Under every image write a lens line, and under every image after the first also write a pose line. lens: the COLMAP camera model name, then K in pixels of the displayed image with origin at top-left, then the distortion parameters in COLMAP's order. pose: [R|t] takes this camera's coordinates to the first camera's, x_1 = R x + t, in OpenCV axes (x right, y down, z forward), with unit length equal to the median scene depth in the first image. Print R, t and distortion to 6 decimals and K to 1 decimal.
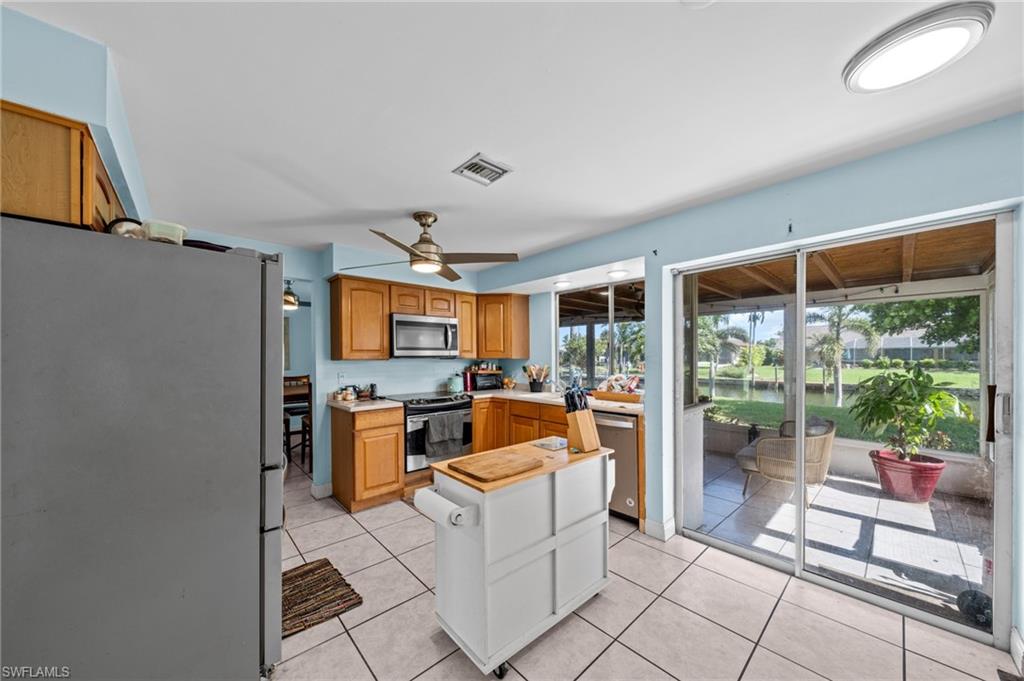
lens RADIAL K [[356.8, 0, 506.8], [0, 356.8, 356.6], [0, 0, 1]] dist [-0.000318, 0.000029]
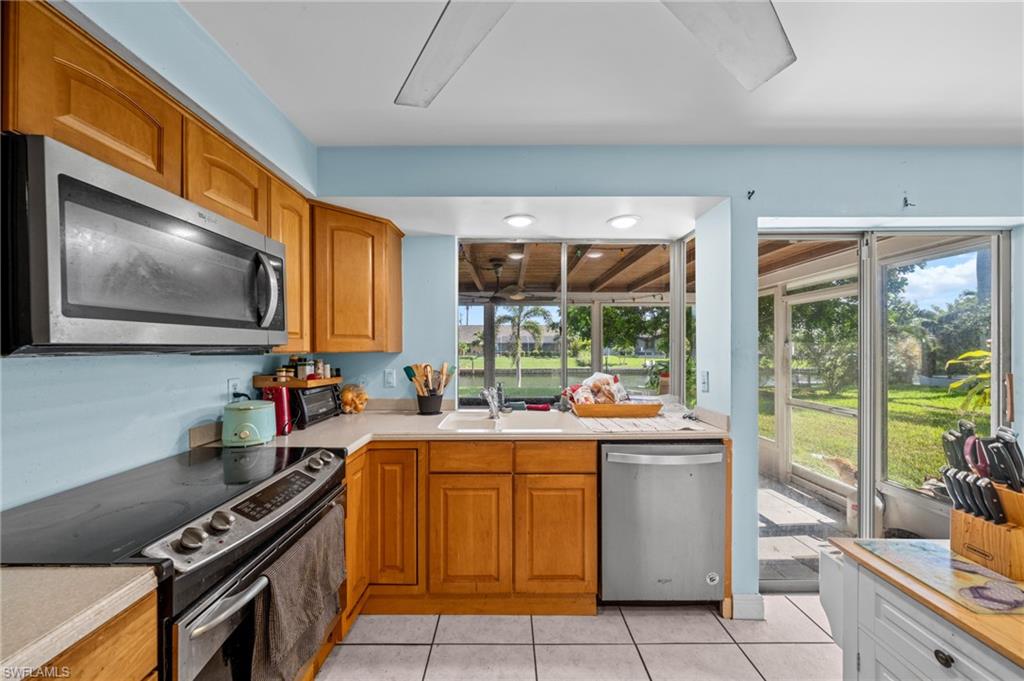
lens RADIAL K [[351.9, 0, 508.7], [0, 351.9, 347.2], [0, 0, 1]] dist [0.000411, 0.000008]
pose [[0.670266, 0.004441, 0.742108, -0.256739], [-0.001369, 0.999988, -0.004748, 0.000221], [-0.742120, 0.002167, 0.670263, 0.599689]]
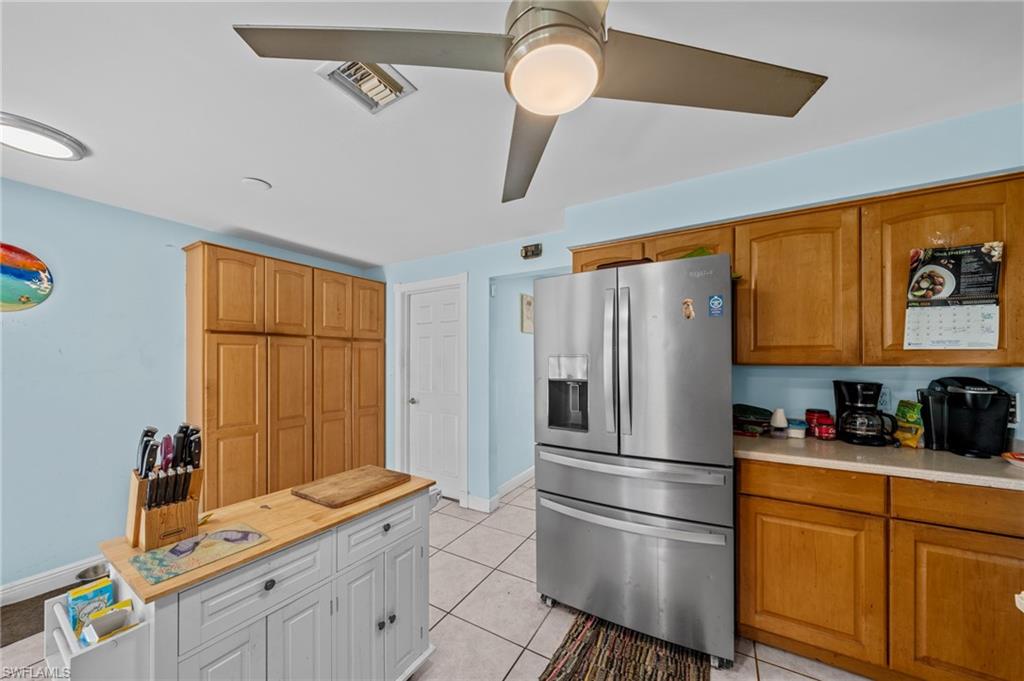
lens RADIAL K [[356.8, 0, 506.8], [0, 356.8, 356.6], [0, 0, 1]] dist [-0.000318, 0.000029]
pose [[-0.955459, 0.005957, -0.295065, -0.057023], [0.008788, 0.999927, -0.008268, 0.000981], [0.294994, -0.010493, -0.955441, 0.851519]]
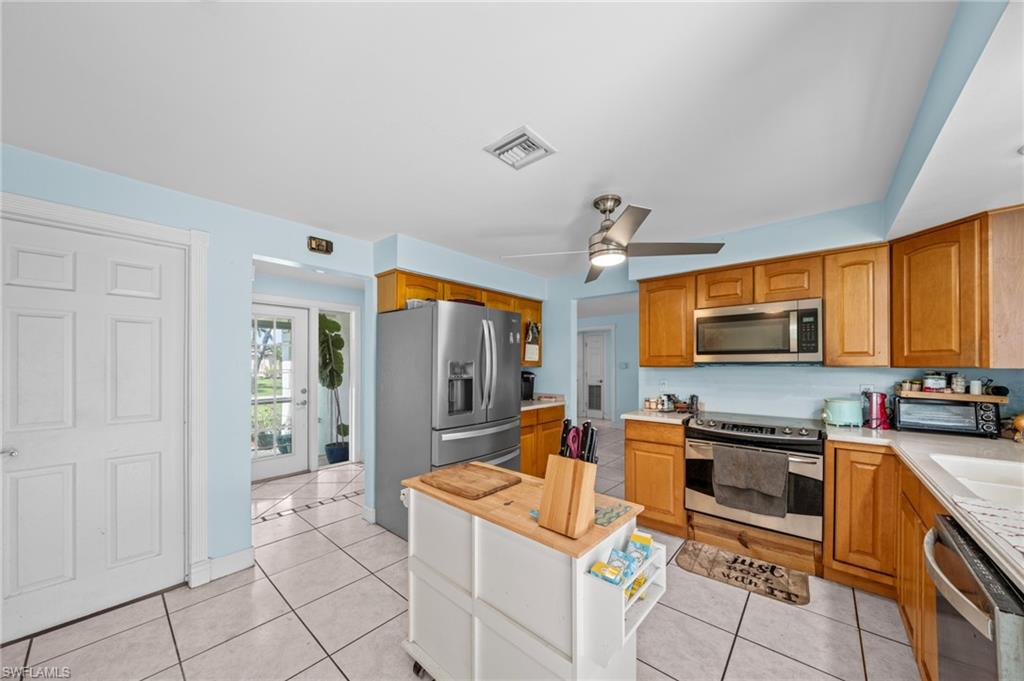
lens RADIAL K [[361.1, 0, 508.0], [0, 361.1, 363.7], [0, 0, 1]] dist [0.000035, 0.000015]
pose [[0.118394, 0.003679, -0.992960, 0.400714], [-0.000831, 0.999993, 0.003606, -0.001108], [0.992966, 0.000399, 0.118397, 0.432753]]
